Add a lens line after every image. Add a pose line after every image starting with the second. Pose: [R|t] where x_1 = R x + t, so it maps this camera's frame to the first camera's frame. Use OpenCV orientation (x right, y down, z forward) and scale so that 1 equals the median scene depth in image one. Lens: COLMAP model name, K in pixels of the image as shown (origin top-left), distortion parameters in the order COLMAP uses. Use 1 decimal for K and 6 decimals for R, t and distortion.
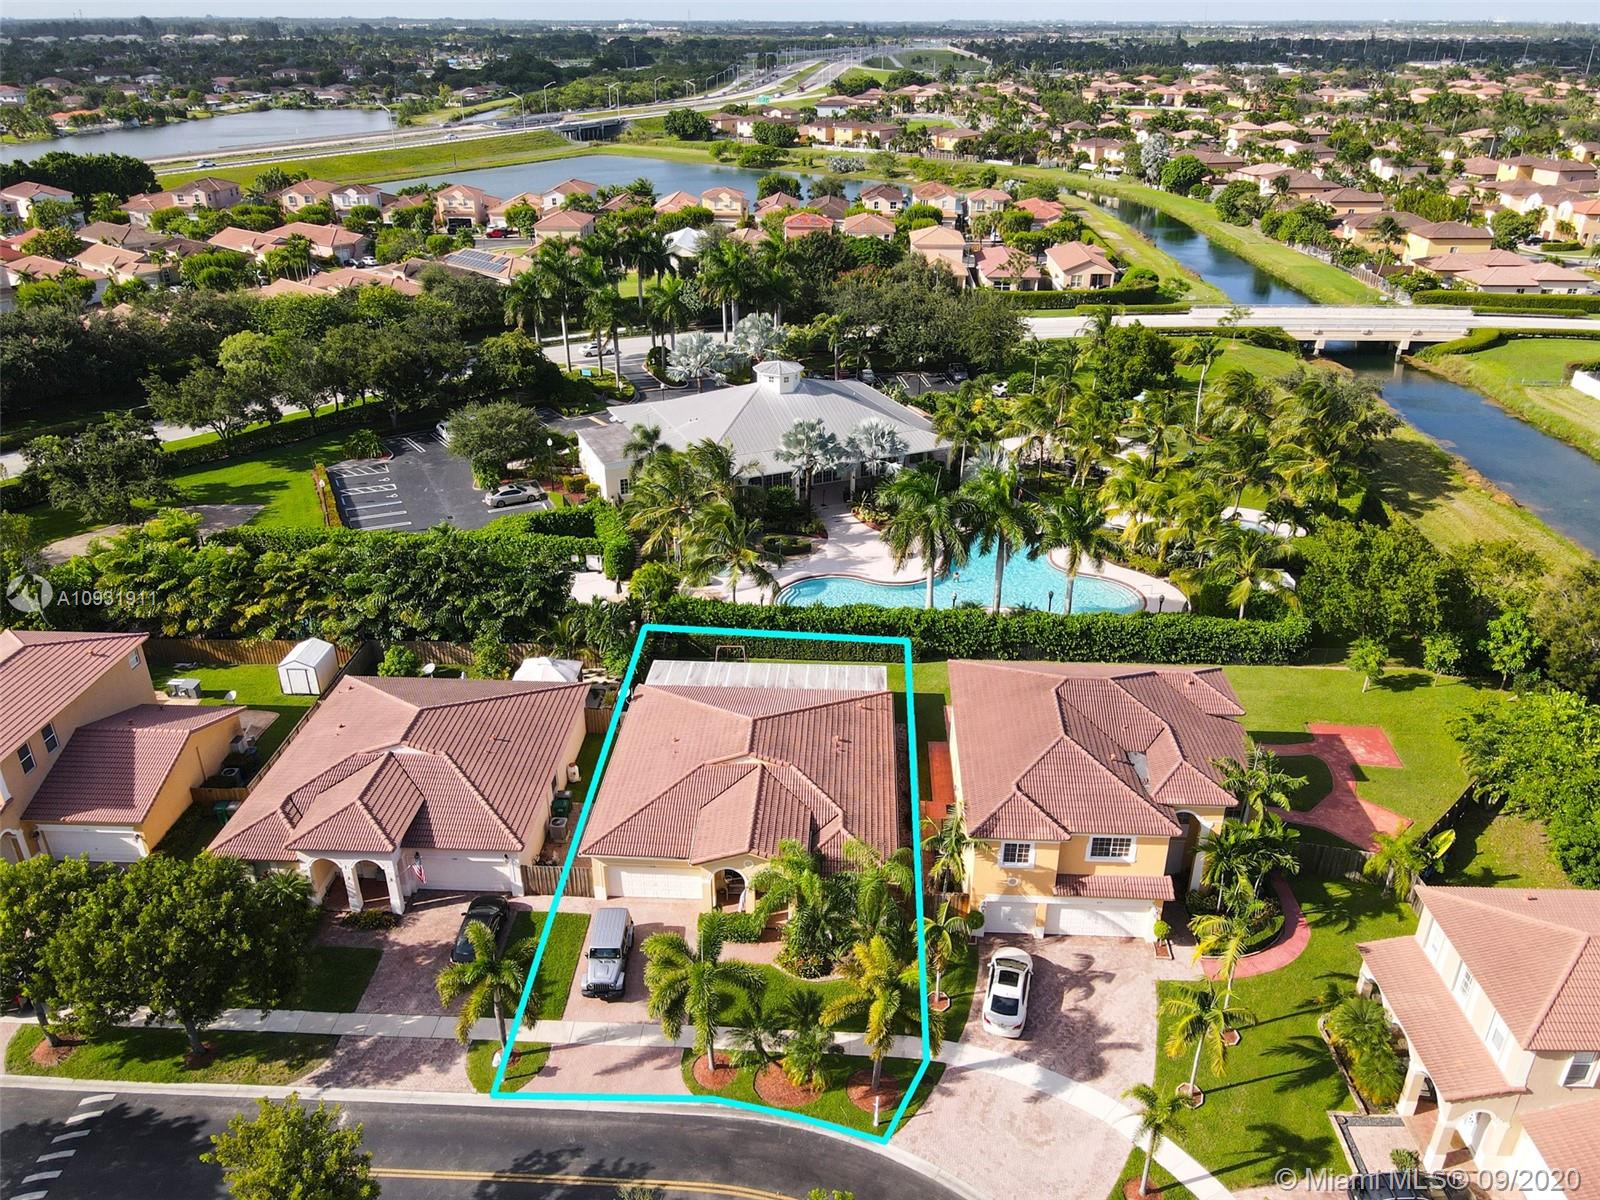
lens RADIAL K [[1162.3, 0, 800.0], [0, 1162.3, 600.0], [0, 0, 1]] dist [0.007495, 0.005728]
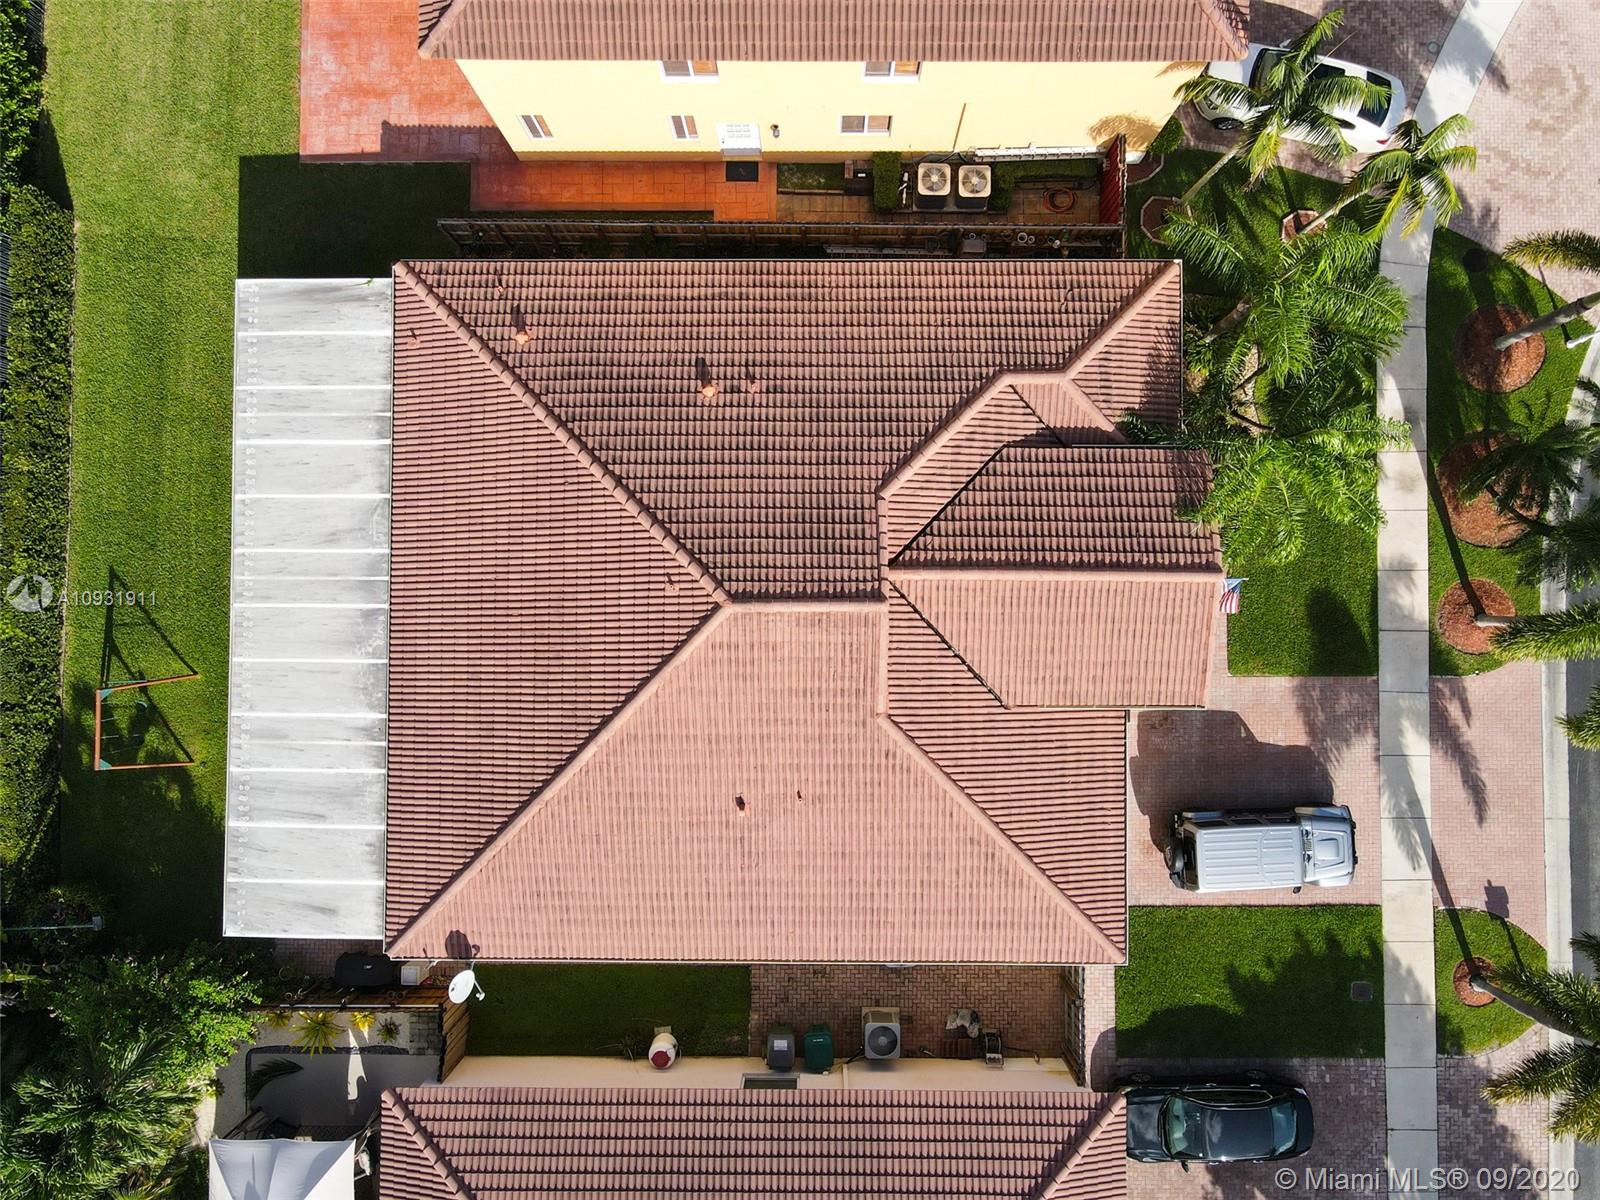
lens RADIAL K [[1162.3, 0, 800.0], [0, 1162.3, 600.0], [0, 0, 1]] dist [0.007495, 0.005728]
pose [[-0.044259, -0.998957, 0.011249, -0.051929], [0.452318, -0.009998, 0.891801, -0.248559], [-0.890758, 0.044558, 0.452288, 0.948615]]
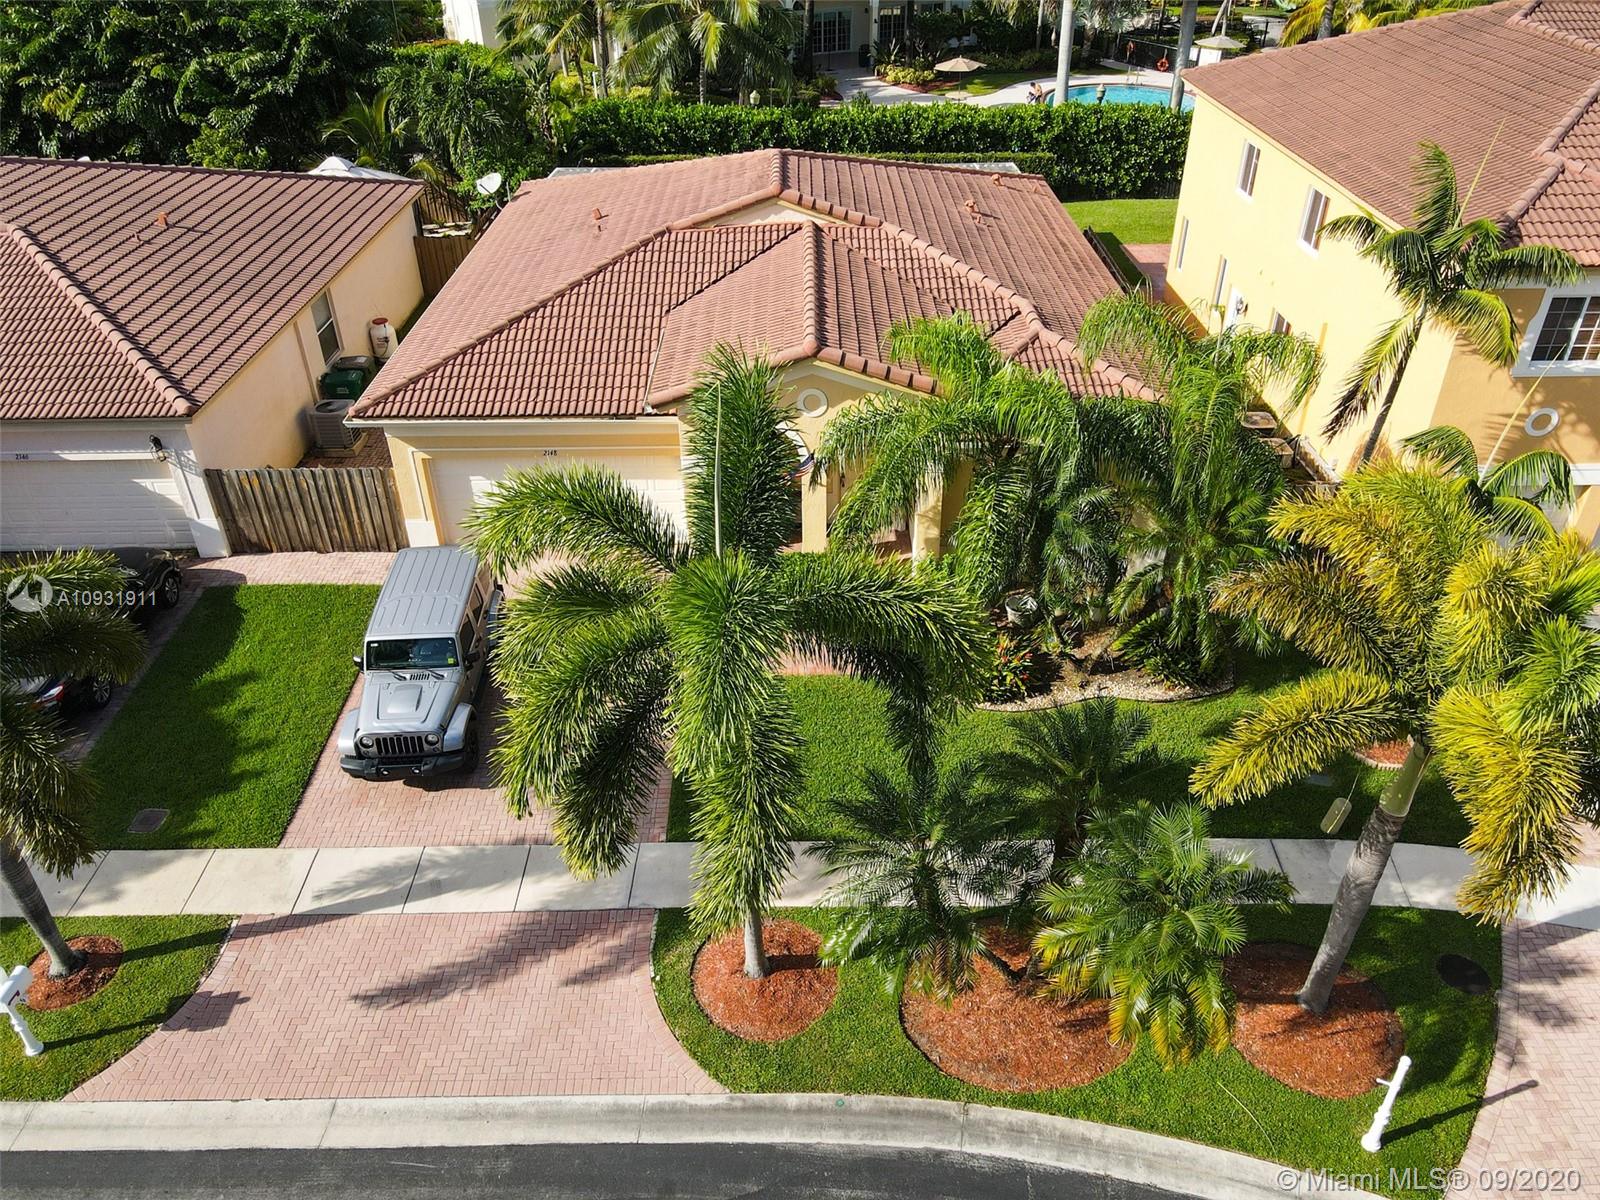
lens RADIAL K [[1162.3, 0, 800.0], [0, 1162.3, 600.0], [0, 0, 1]] dist [0.007495, 0.005728]
pose [[0.998384, -0.041276, 0.039069, -0.065439], [0.035821, 0.990698, 0.131277, 0.243984], [-0.044124, -0.129665, 0.990576, 0.649744]]
